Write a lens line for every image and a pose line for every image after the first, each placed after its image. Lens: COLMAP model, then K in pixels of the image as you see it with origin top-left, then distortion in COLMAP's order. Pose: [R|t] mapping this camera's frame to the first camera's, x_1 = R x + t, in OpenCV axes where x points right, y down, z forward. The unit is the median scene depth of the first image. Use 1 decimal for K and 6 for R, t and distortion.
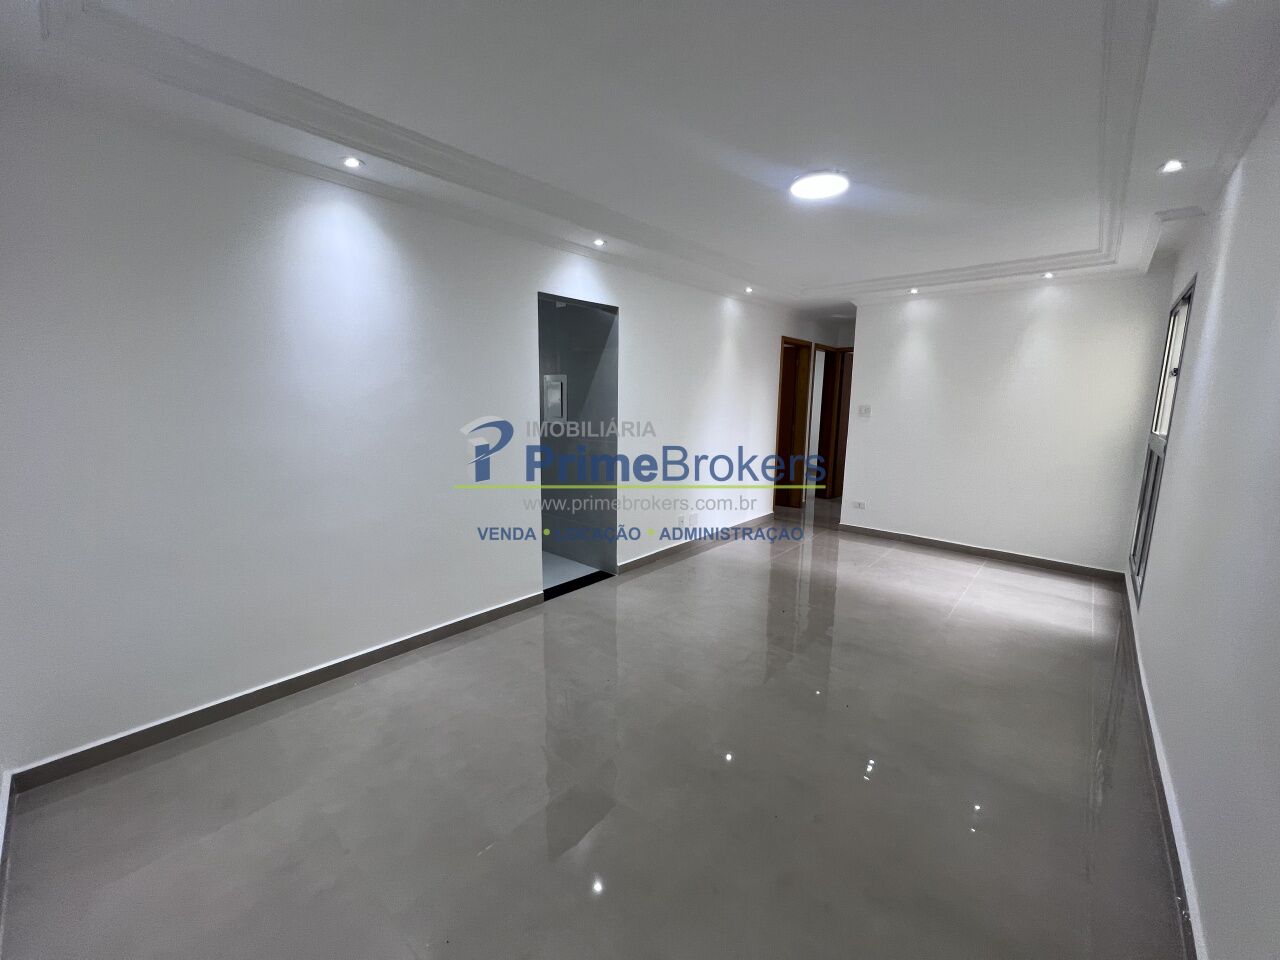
lens RADIAL K [[511.4, 0, 632.4], [0, 511.4, 477.9], [0, 0, 1]] dist [0.002311, 0.000038]
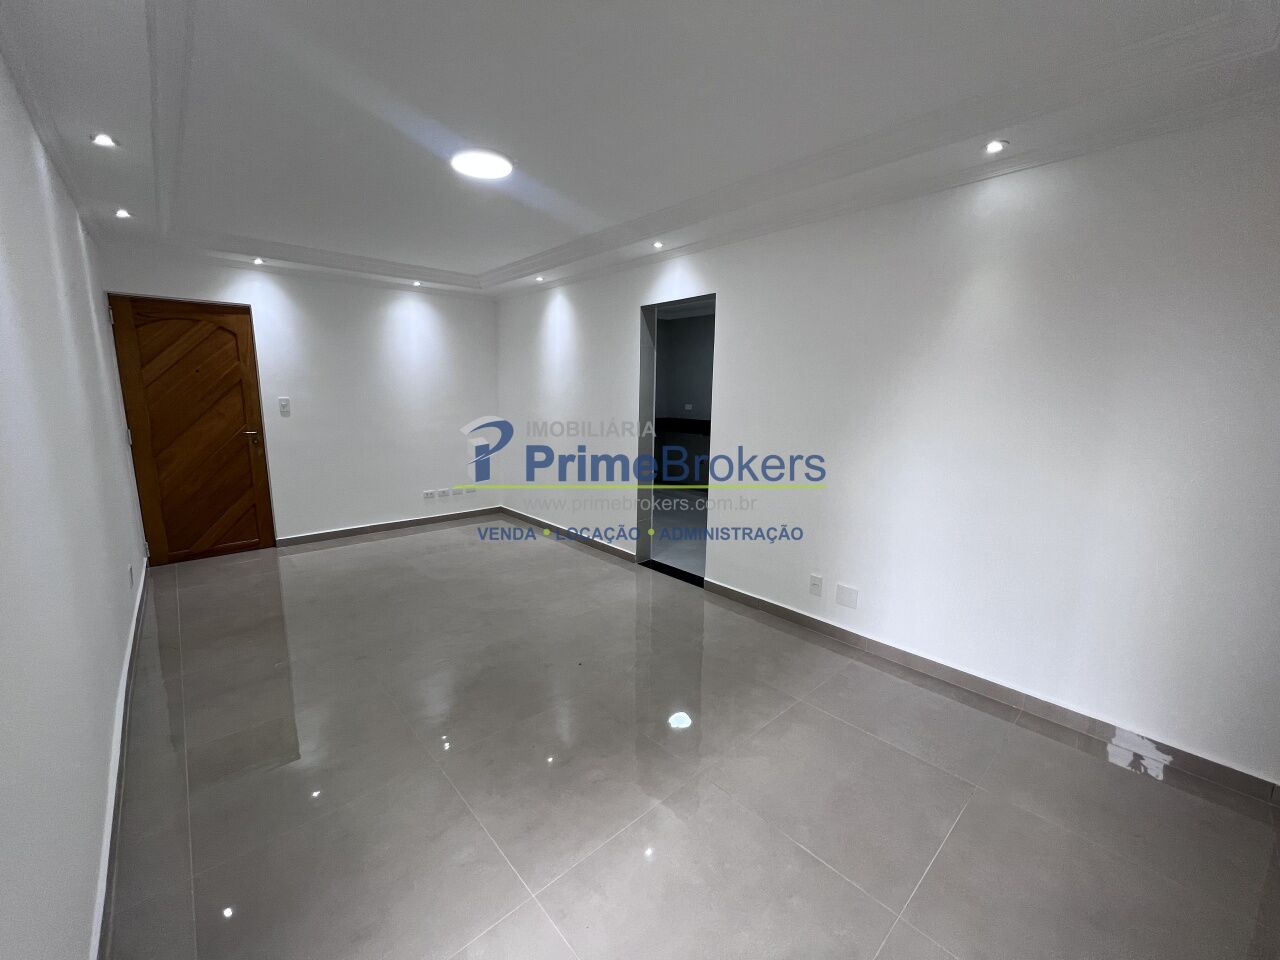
lens RADIAL K [[511.3, 0, 633.2], [0, 511.3, 480.0], [0, 0, 1]] dist [0.000154, -0.000250]
pose [[-0.114518, 0.156117, -0.981078, 0.766431], [-0.174484, 0.969061, 0.174572, -0.122855], [0.977978, 0.191174, -0.083735, 0.829617]]
